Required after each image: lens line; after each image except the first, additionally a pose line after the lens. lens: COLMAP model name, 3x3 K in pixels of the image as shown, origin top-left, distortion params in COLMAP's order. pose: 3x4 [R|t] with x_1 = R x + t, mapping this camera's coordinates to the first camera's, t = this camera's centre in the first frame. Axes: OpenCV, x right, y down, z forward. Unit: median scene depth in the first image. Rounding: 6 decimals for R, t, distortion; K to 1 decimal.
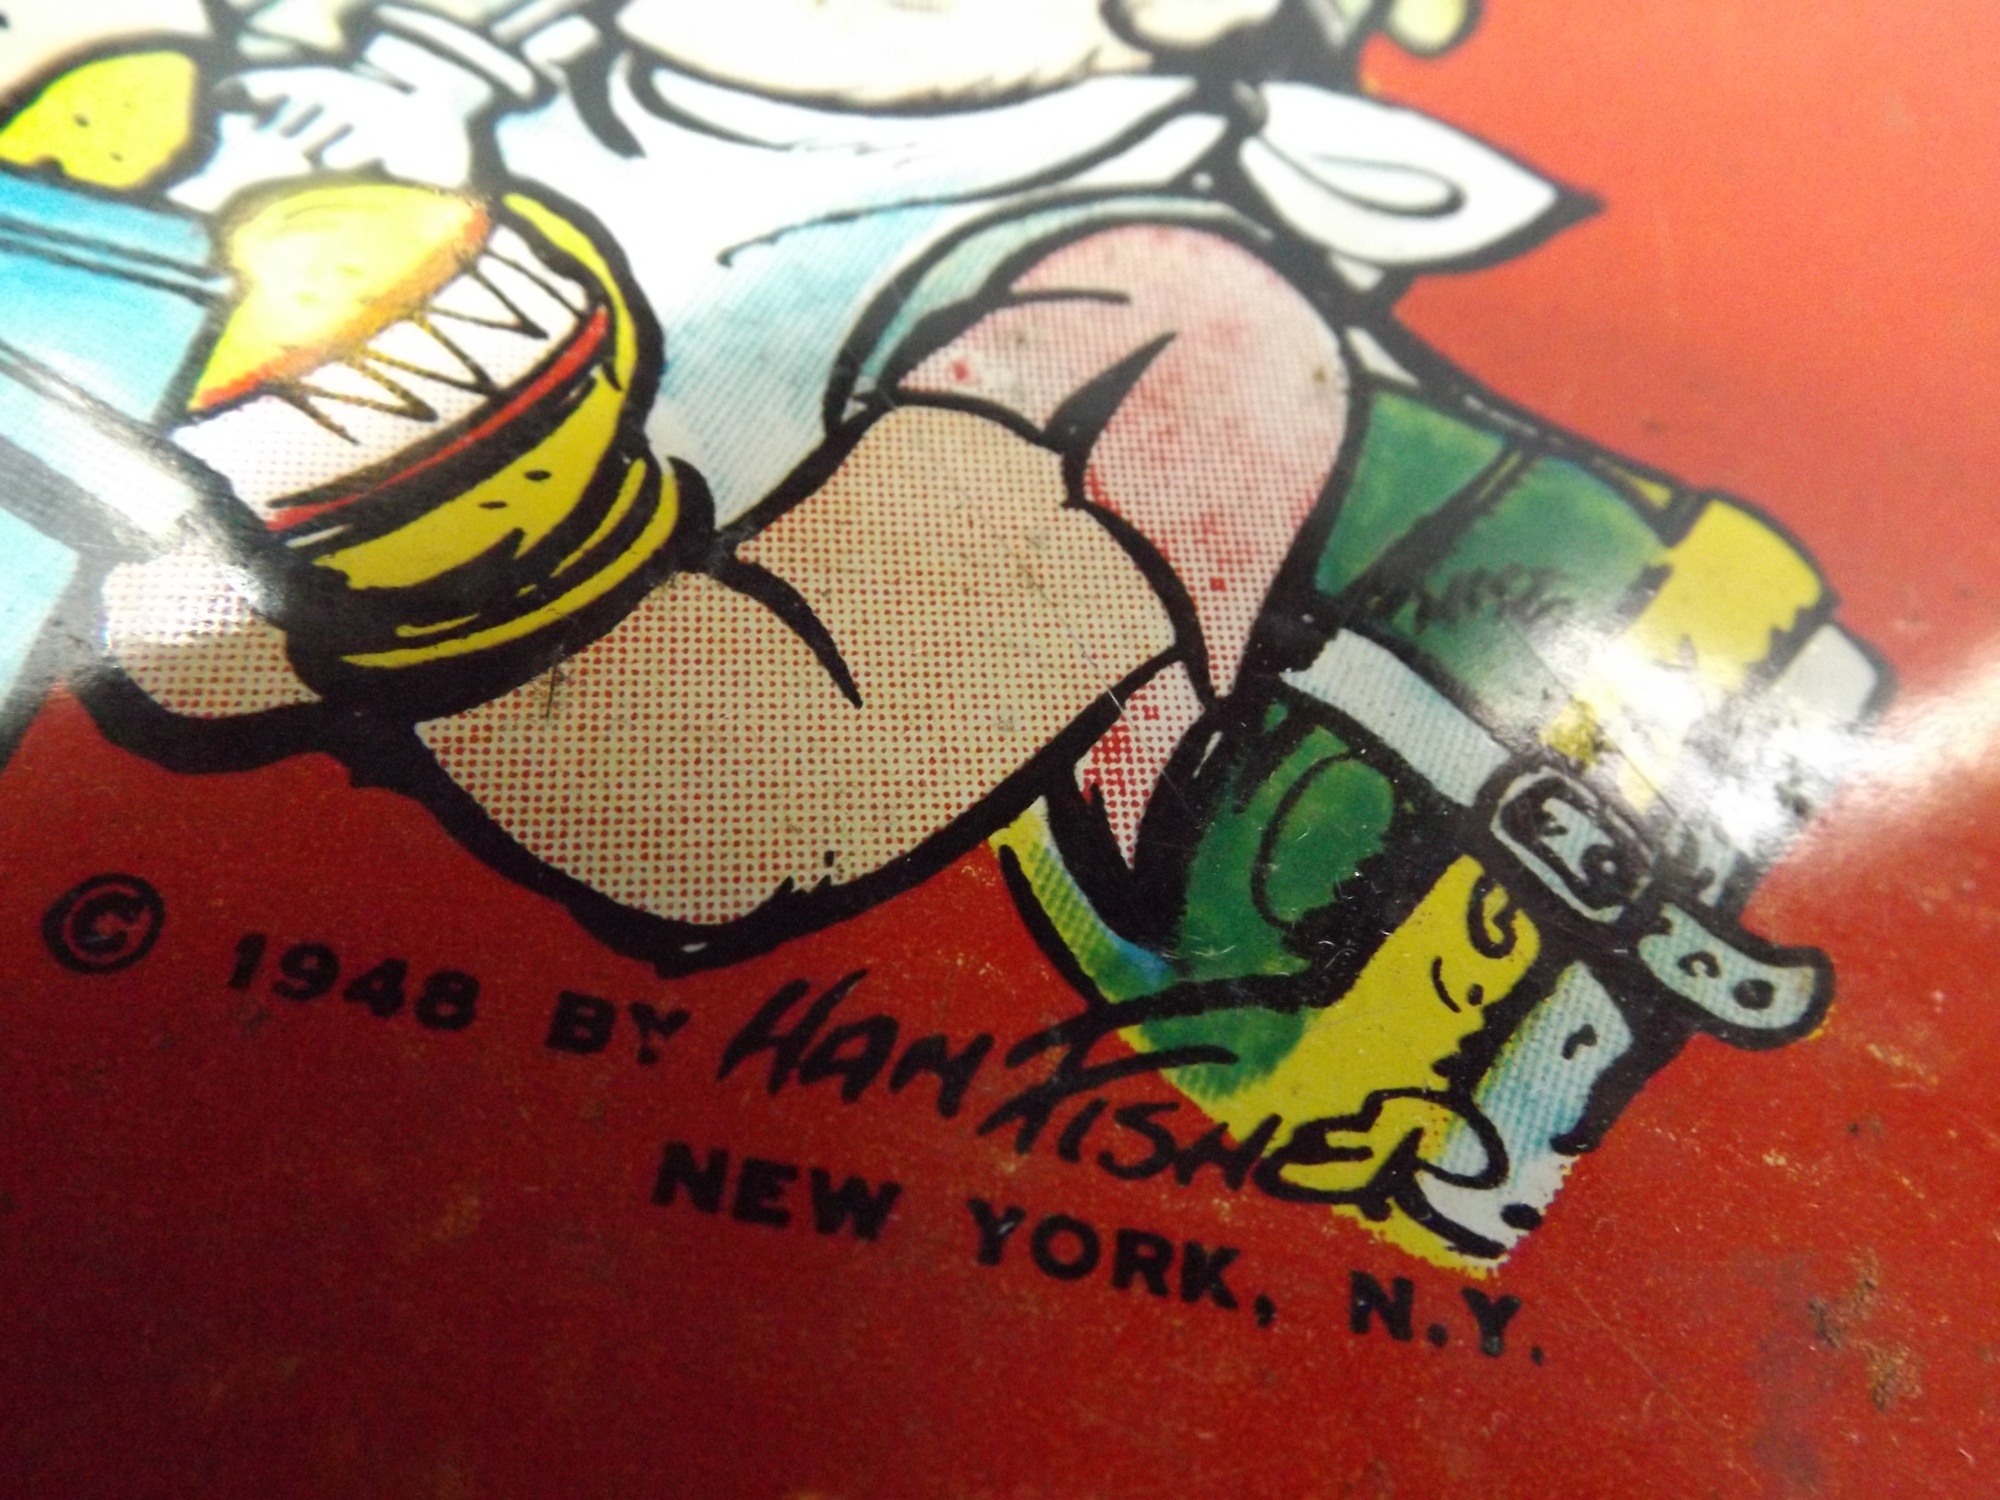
lens RADIAL K [[1427.2, 0, 1000.0], [0, 1427.2, 750.0], [0, 0, 1]] dist [0.036425, -0.002083]
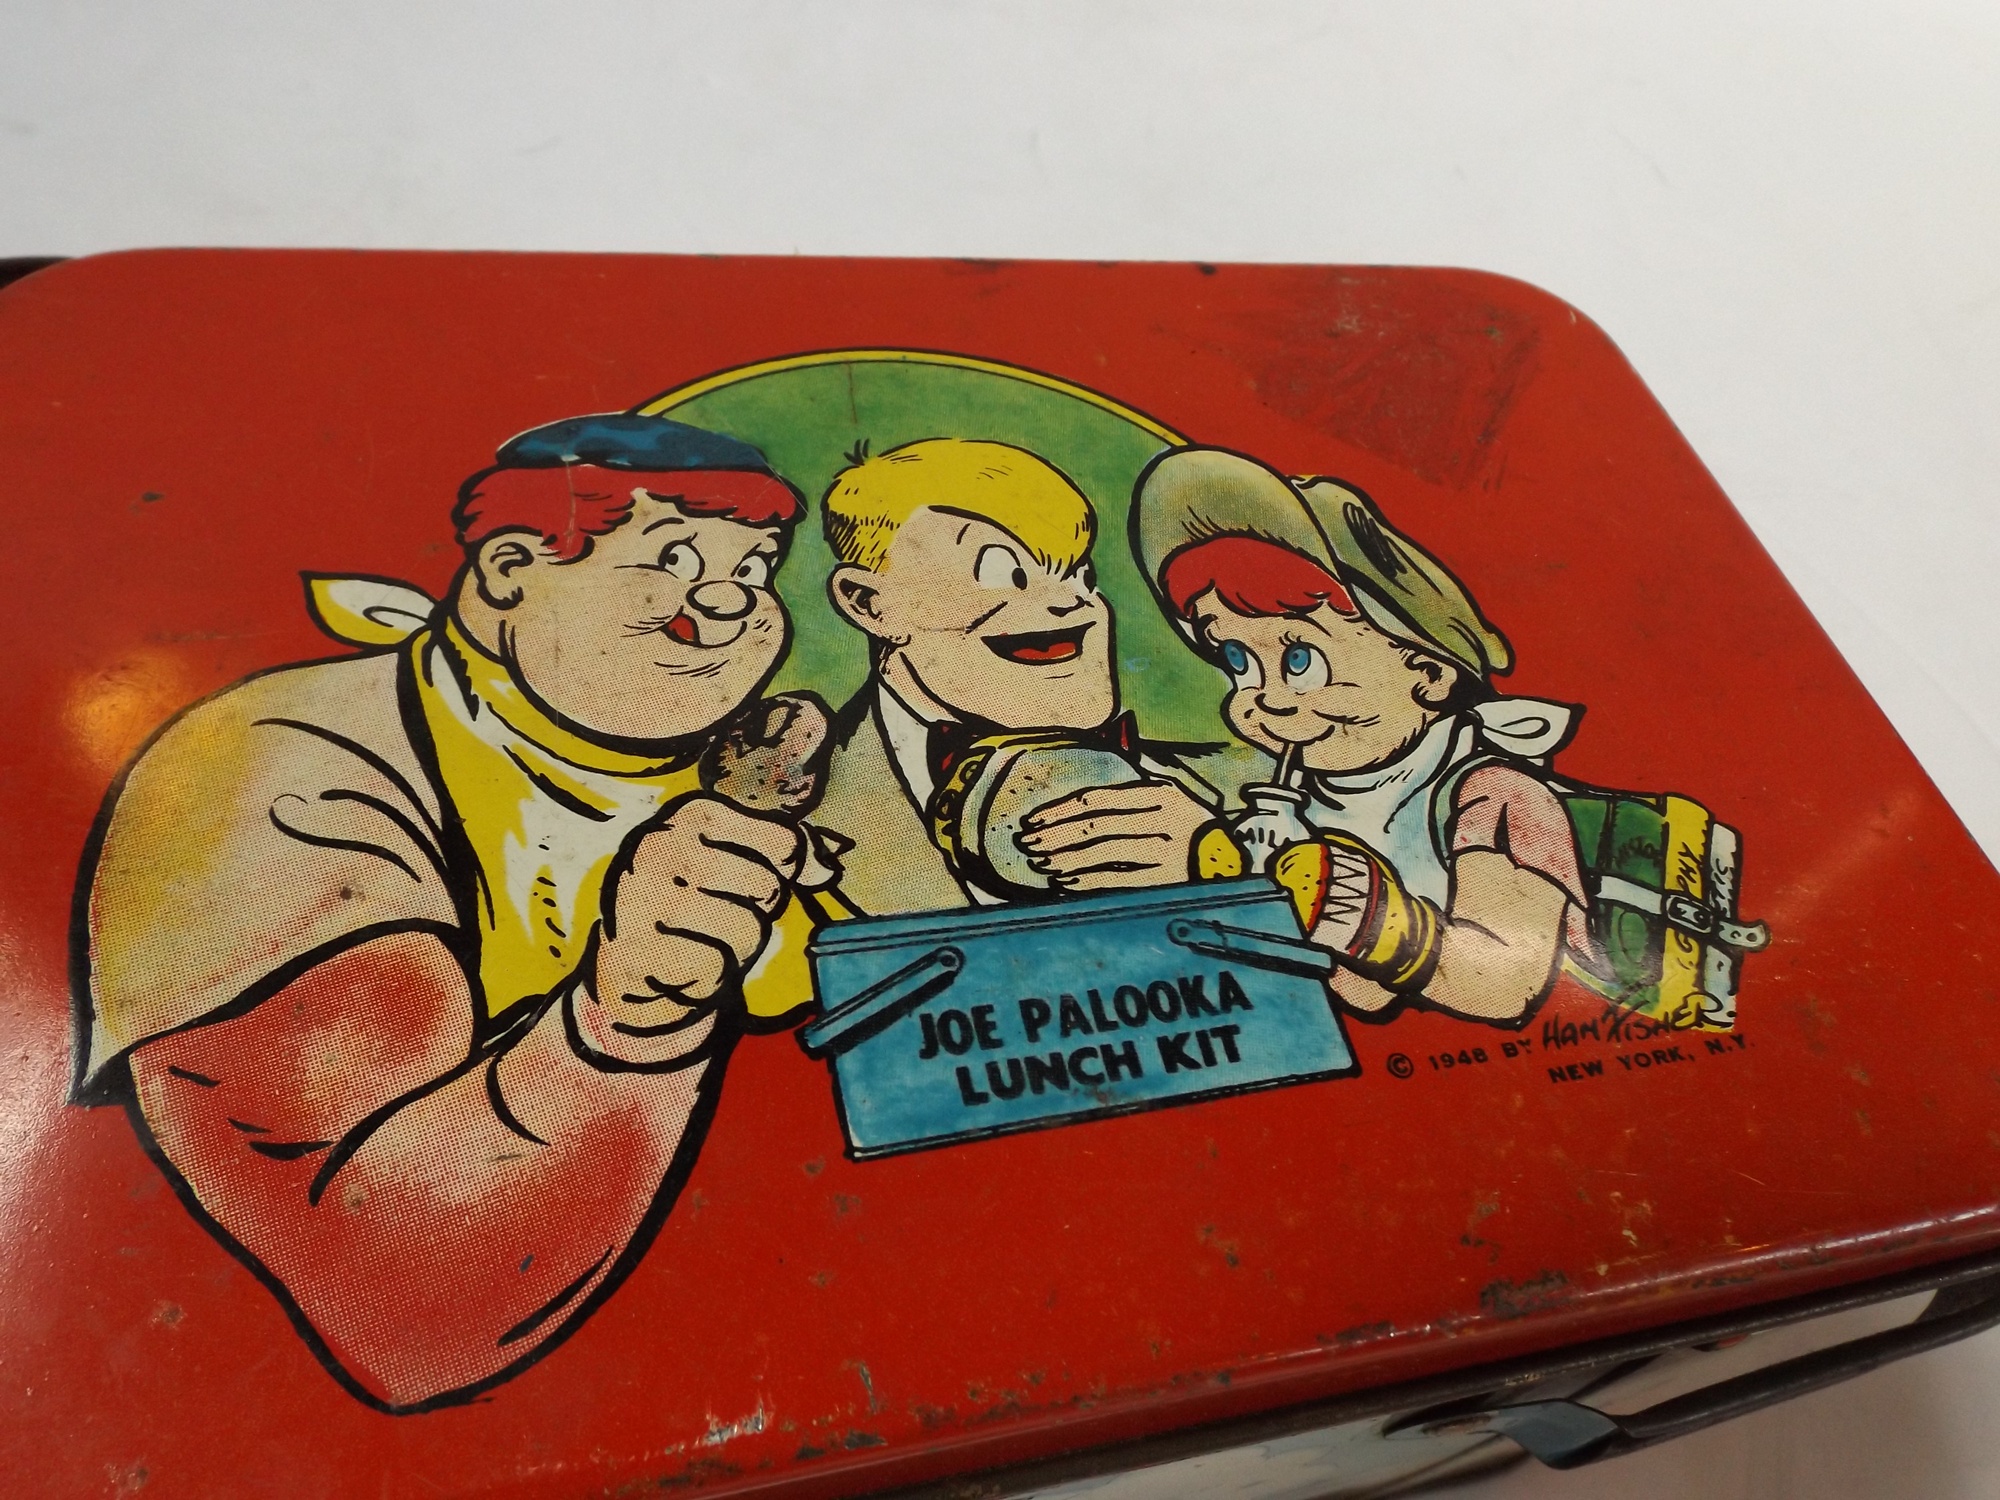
lens RADIAL K [[1425.8, 0, 1003.2], [0, 1425.8, 760.2], [0, 0, 1]] dist [0.038174, -0.048177]
pose [[0.925738, -0.318107, 0.204494, -1.737123], [0.343861, 0.933120, -0.105104, -0.491108], [-0.157383, 0.167617, 0.973209, -2.182623]]
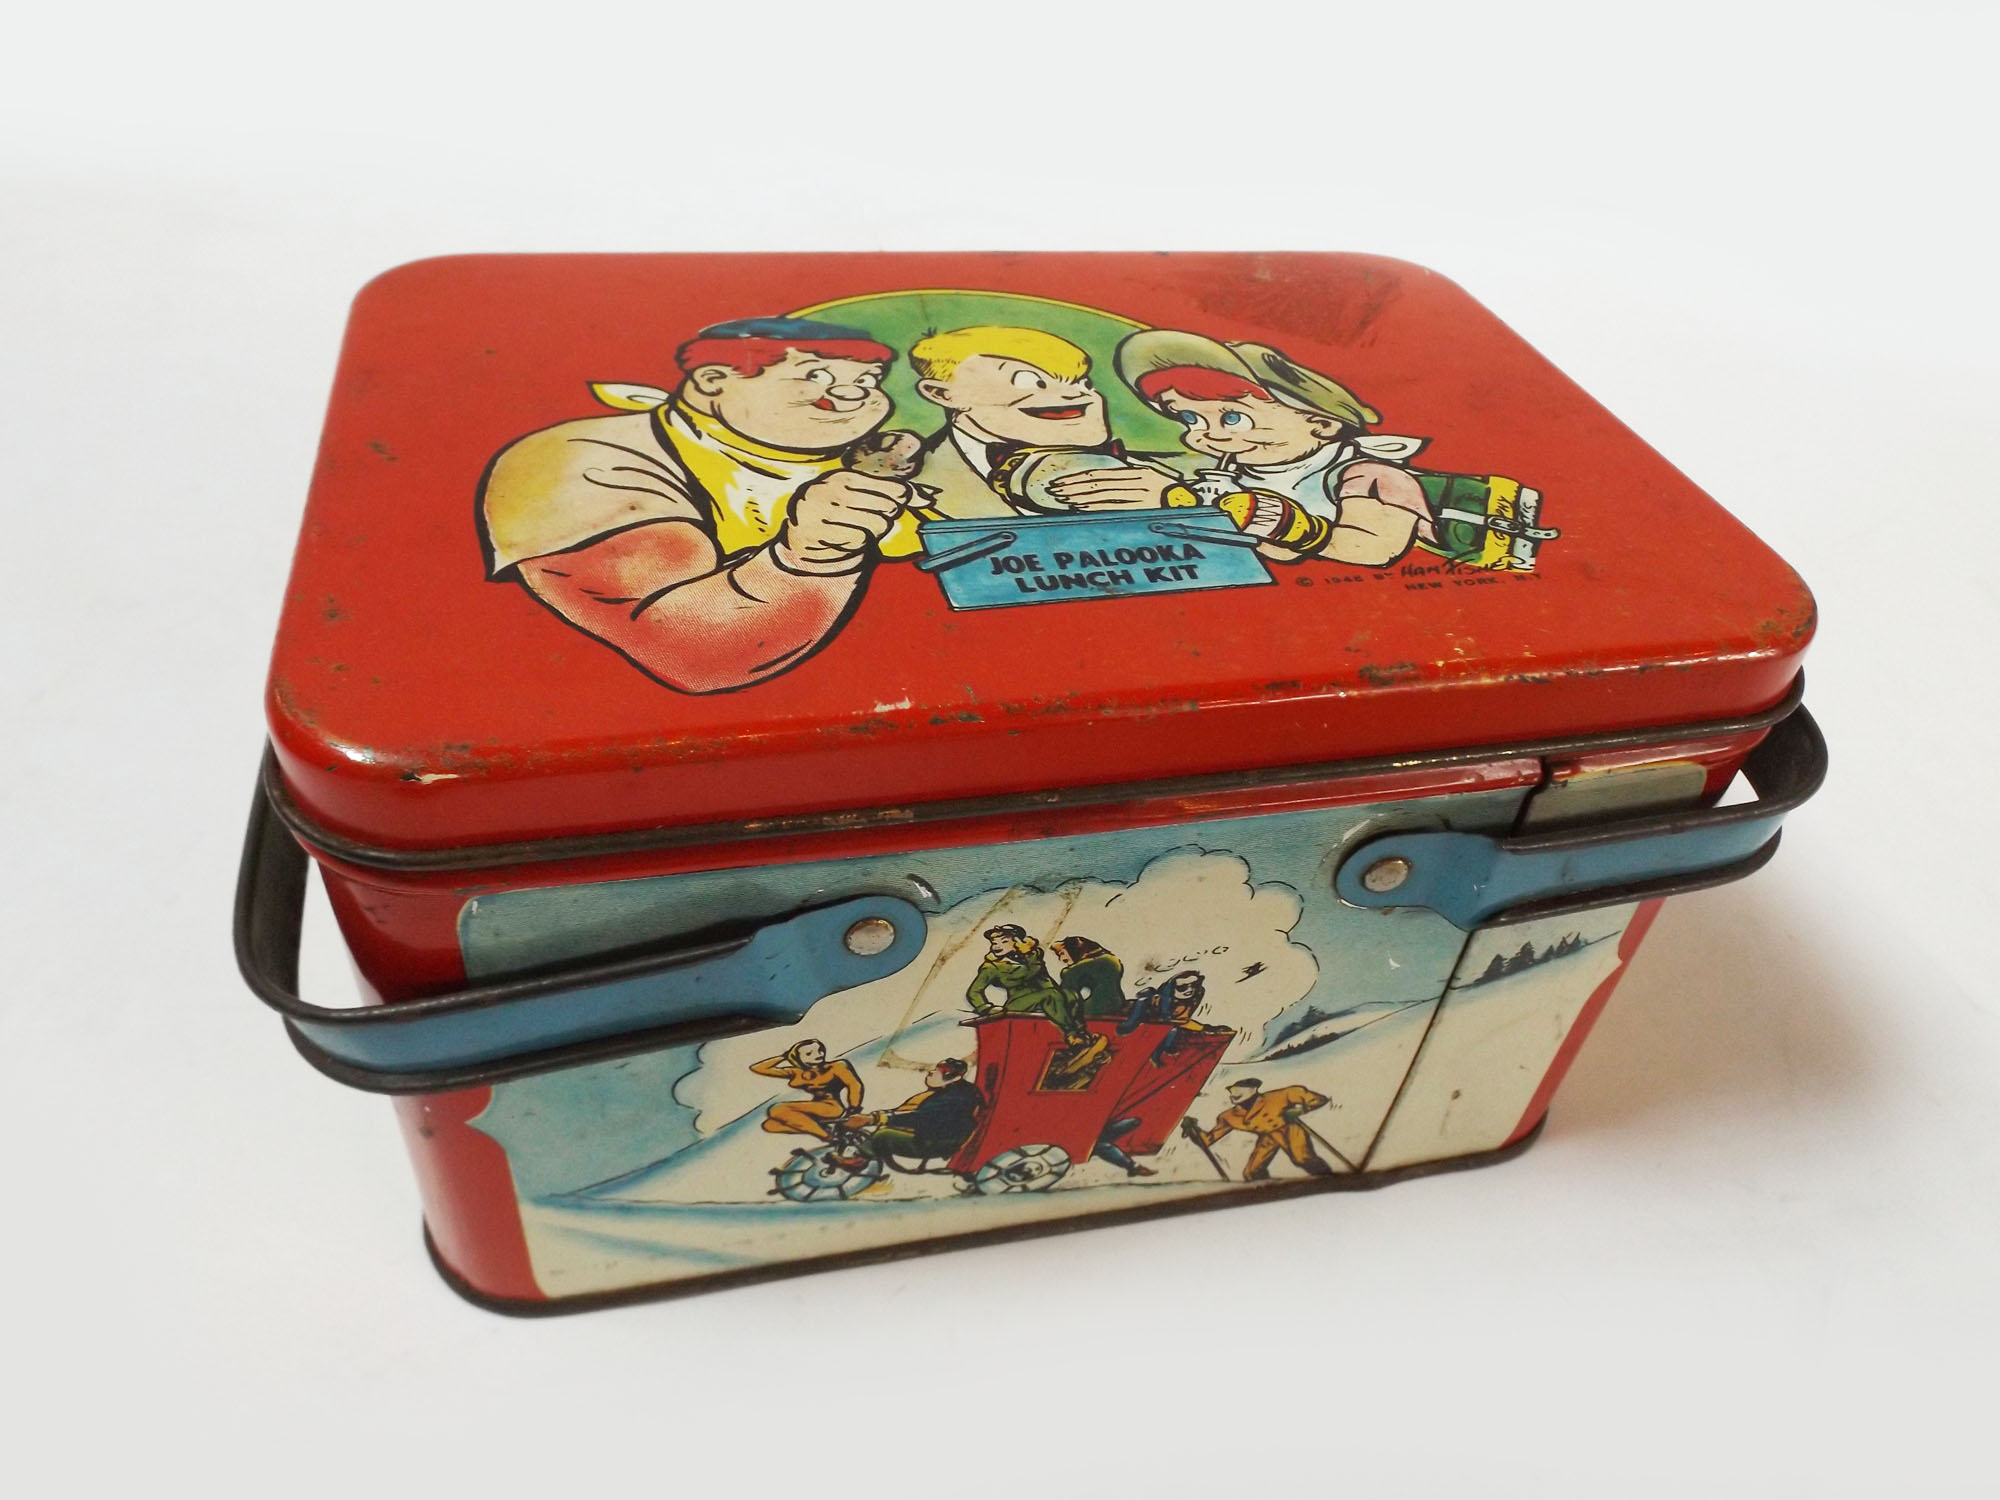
lens RADIAL K [[1425.8, 0, 1003.2], [0, 1425.8, 760.2], [0, 0, 1]] dist [0.038174, -0.048177]
pose [[0.913684, -0.329605, 0.237784, -2.765143], [0.394279, 0.860804, -0.321809, 1.753713], [-0.098616, 0.387785, 0.916459, -3.224502]]
